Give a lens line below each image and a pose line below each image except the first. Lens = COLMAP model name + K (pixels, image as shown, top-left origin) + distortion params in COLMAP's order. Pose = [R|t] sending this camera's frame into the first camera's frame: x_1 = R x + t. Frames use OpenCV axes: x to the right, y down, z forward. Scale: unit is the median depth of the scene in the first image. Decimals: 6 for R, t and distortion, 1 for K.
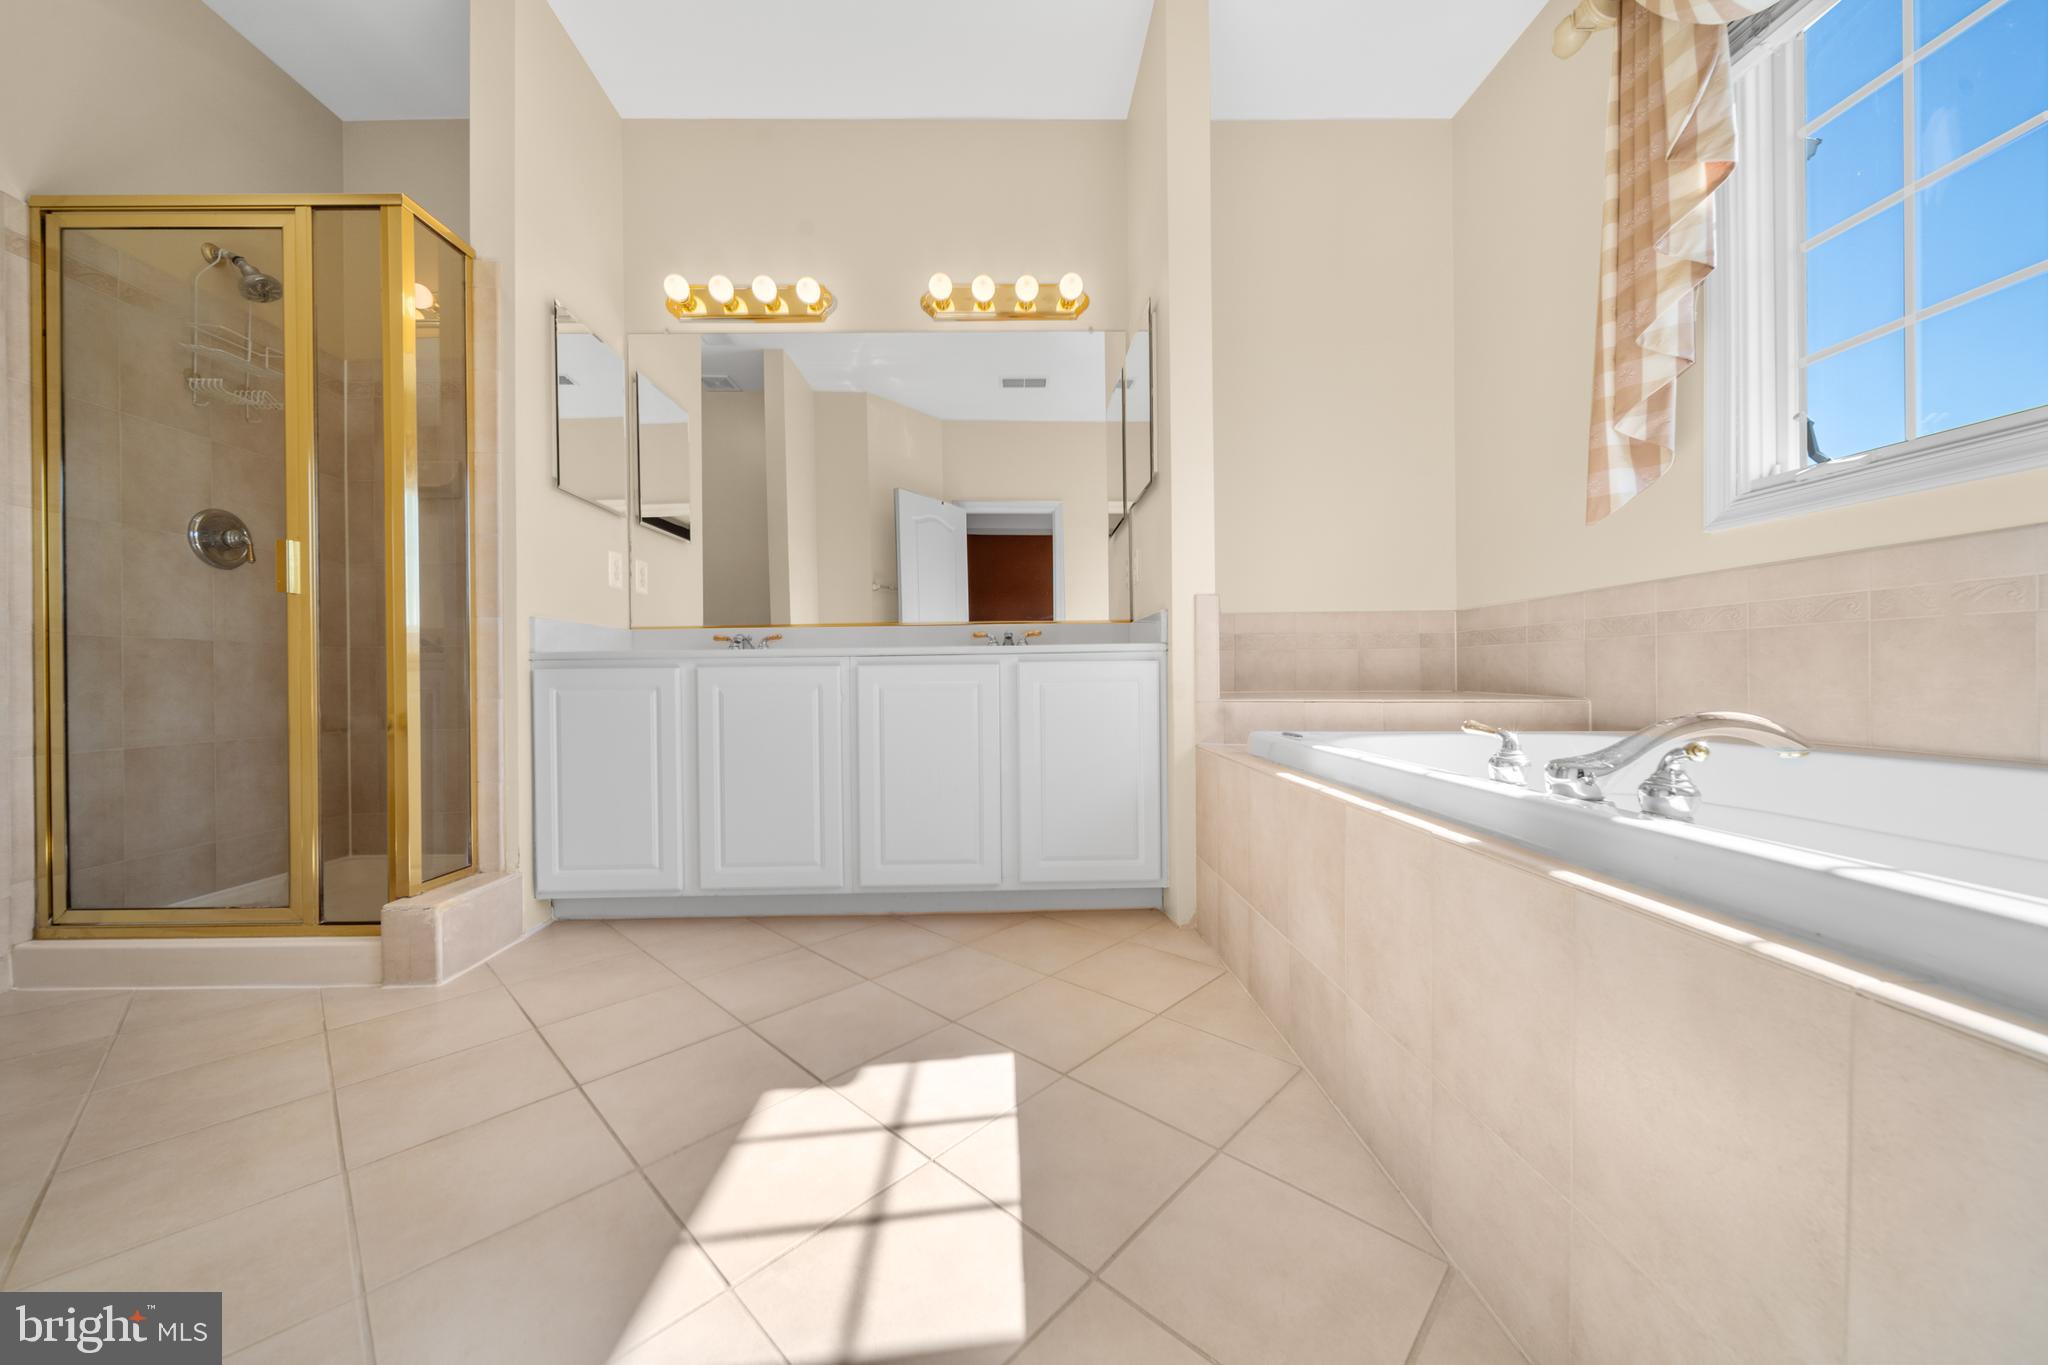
lens RADIAL K [[719.9, 0, 1012.2], [0, 719.9, 685.1], [0, 0, 1]] dist [0.001296, -0.001714]
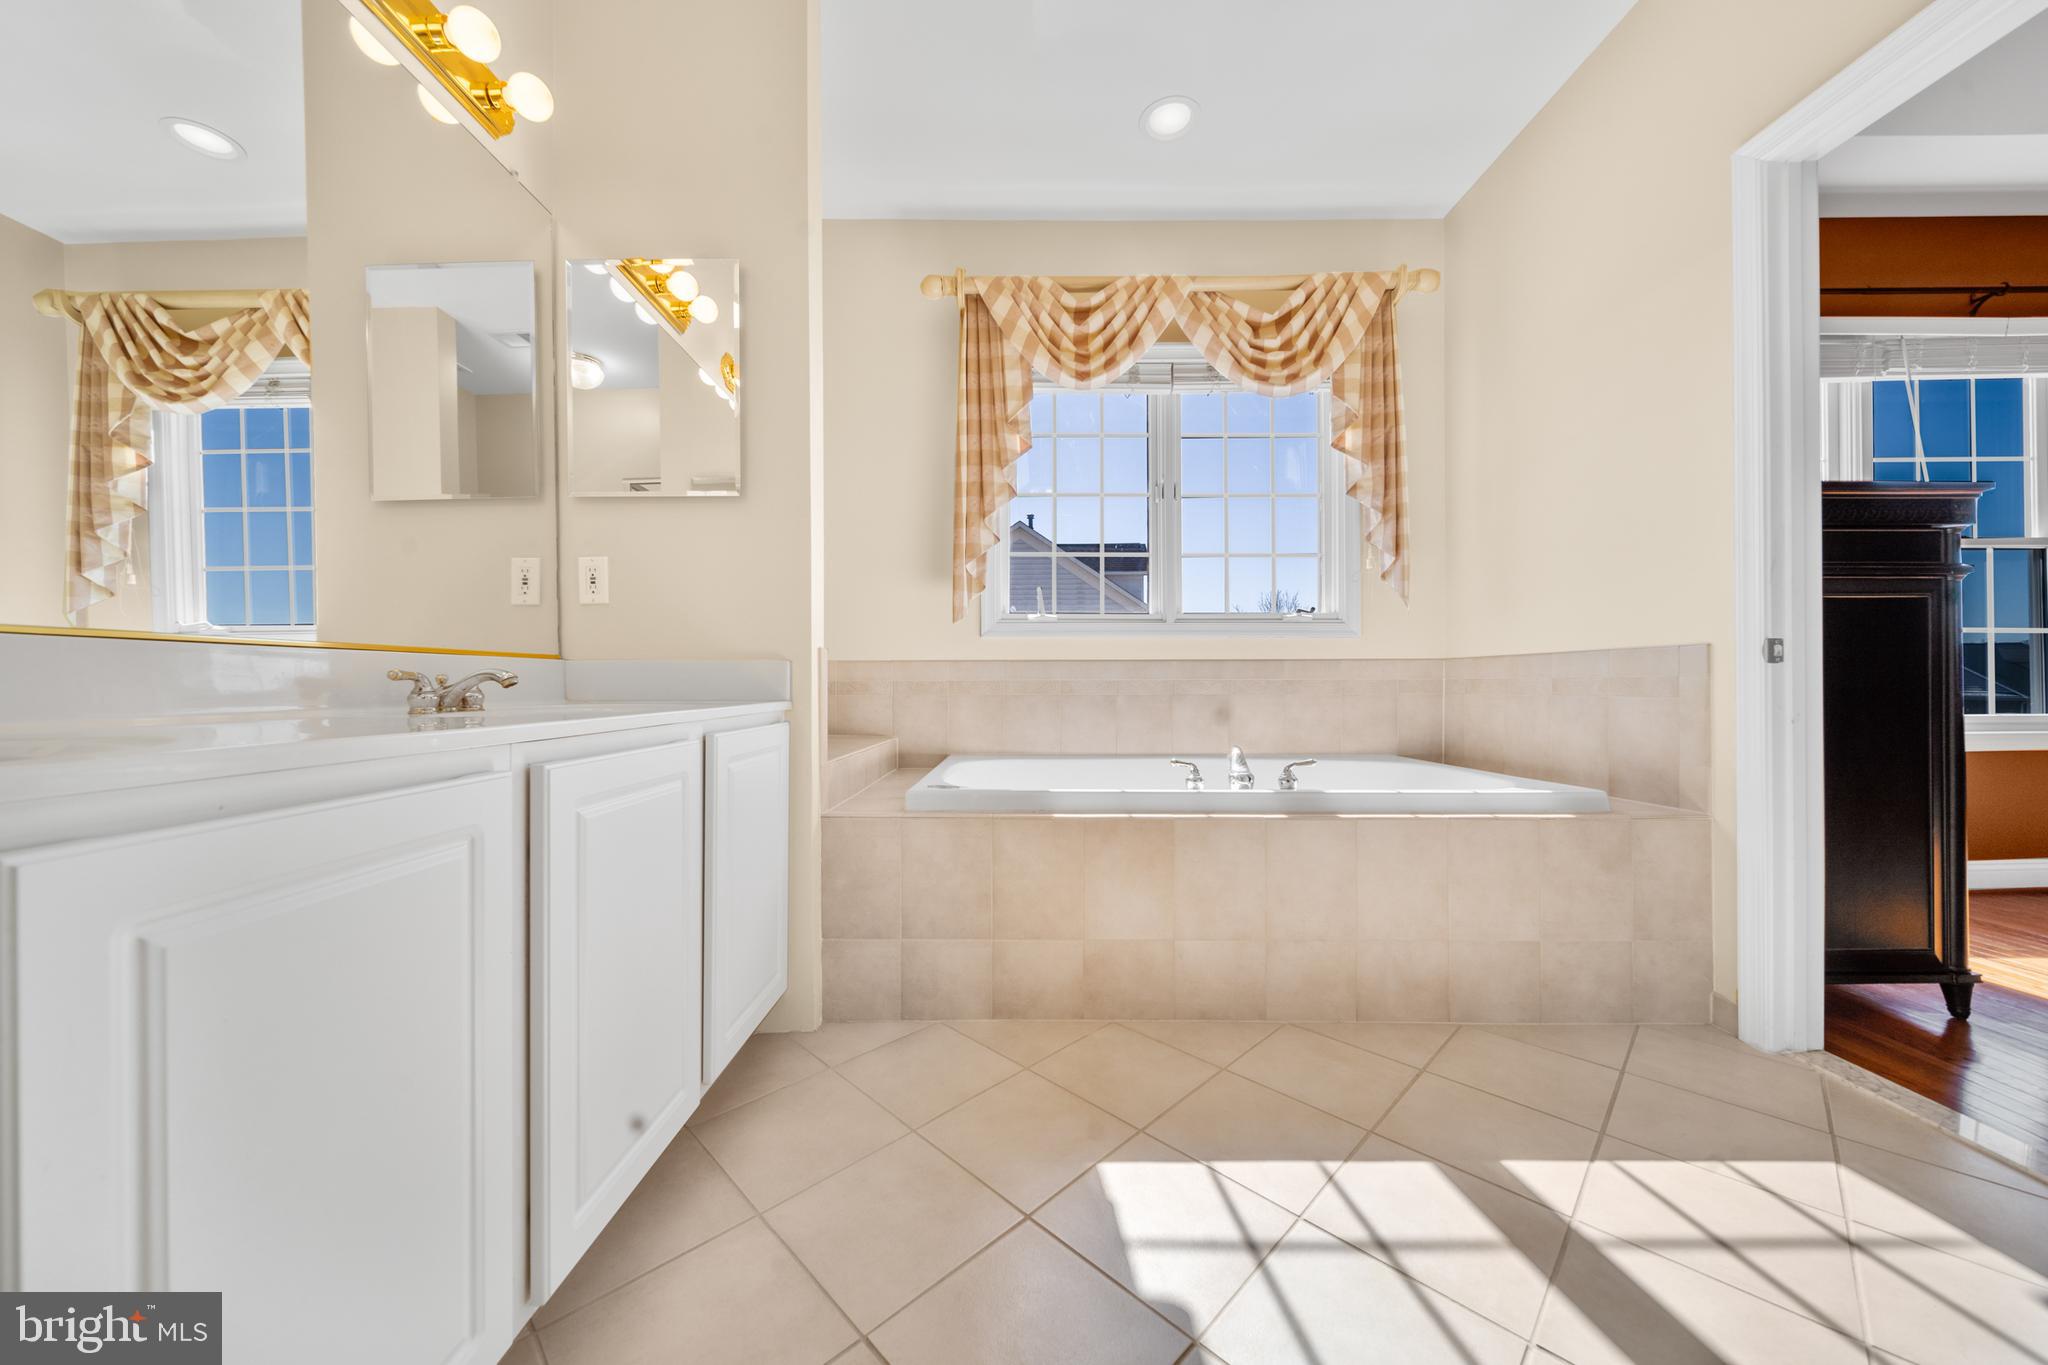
lens RADIAL K [[813.6, 0, 911.7], [0, 813.6, 675.5], [0, 0, 1]] dist [0.001199, 0.000028]
pose [[0.037034, 0.012516, 0.999236, -1.088295], [0.010671, 0.999860, -0.012919, -0.108776], [-0.999257, 0.011141, 0.036895, 1.218367]]
